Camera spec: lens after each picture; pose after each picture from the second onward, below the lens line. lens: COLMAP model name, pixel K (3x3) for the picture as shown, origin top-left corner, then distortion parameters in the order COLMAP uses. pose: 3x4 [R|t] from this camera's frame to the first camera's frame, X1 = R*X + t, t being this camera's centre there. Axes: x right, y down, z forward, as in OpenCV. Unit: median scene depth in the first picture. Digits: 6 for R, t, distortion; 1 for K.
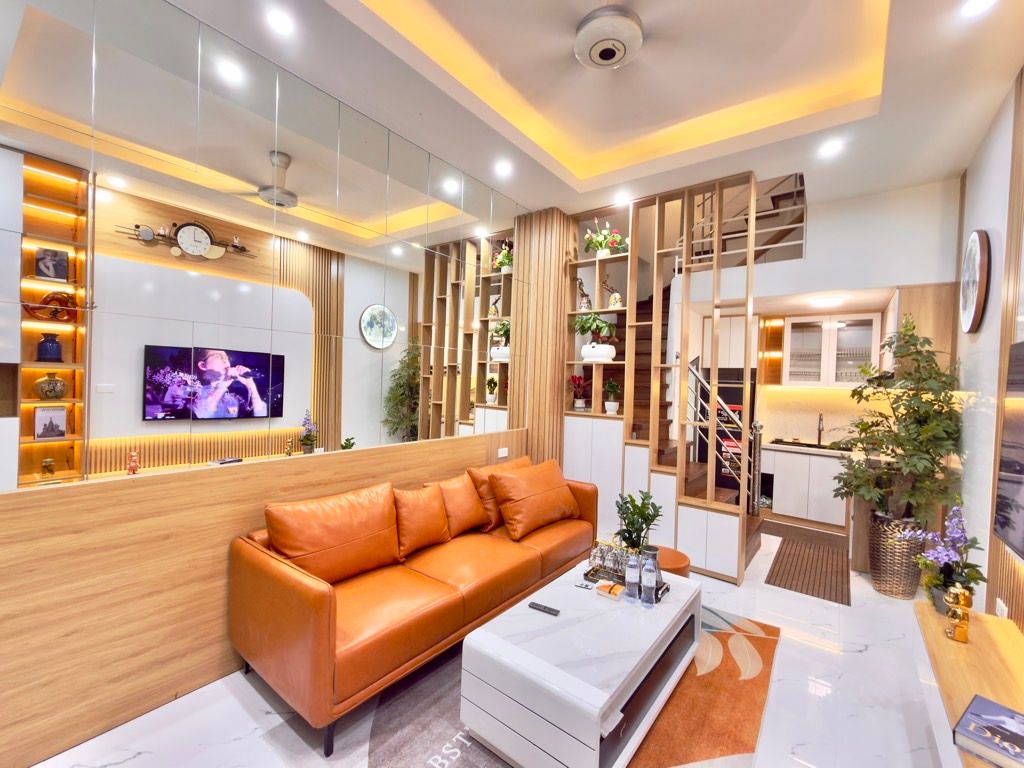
lens RADIAL K [[439.2, 0, 517.5], [0, 439.2, 380.0], [0, 0, 1]] dist [0.000682, -0.000208]
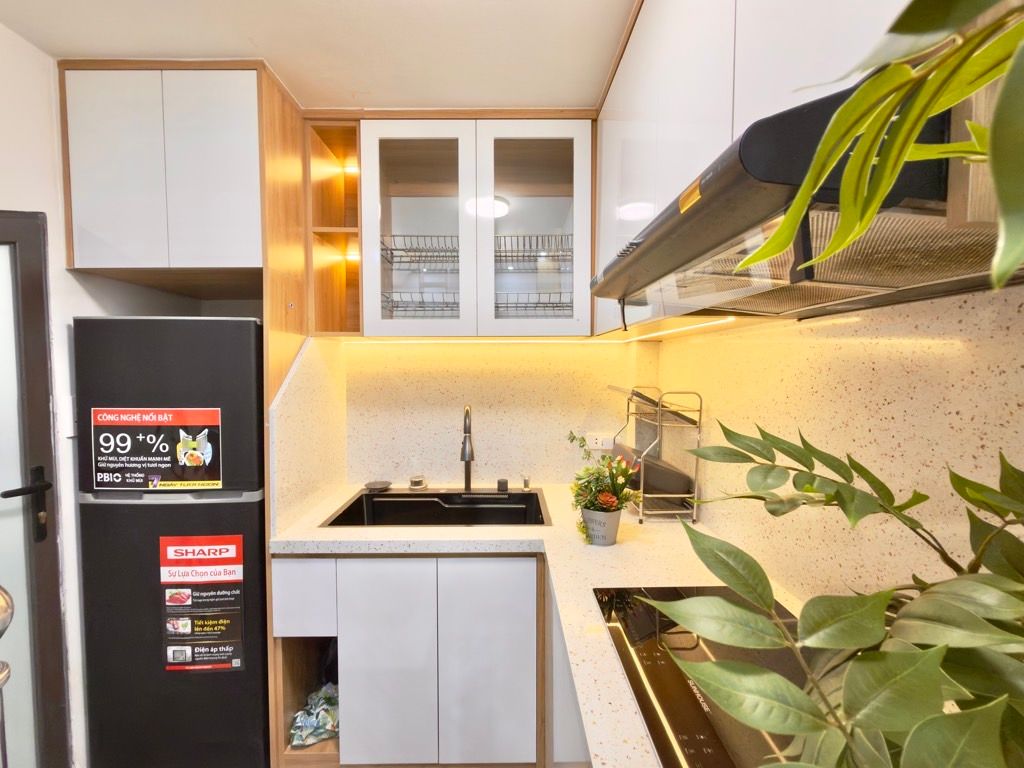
lens RADIAL K [[439.2, 0, 514.0], [0, 439.2, 387.9], [0, 0, 1]] dist [0.000682, -0.000208]
pose [[0.778674, -0.061267, 0.624431, 0.489966], [0.028828, 0.997664, 0.061938, 0.035391], [-0.626766, -0.030229, 0.778621, 0.684868]]
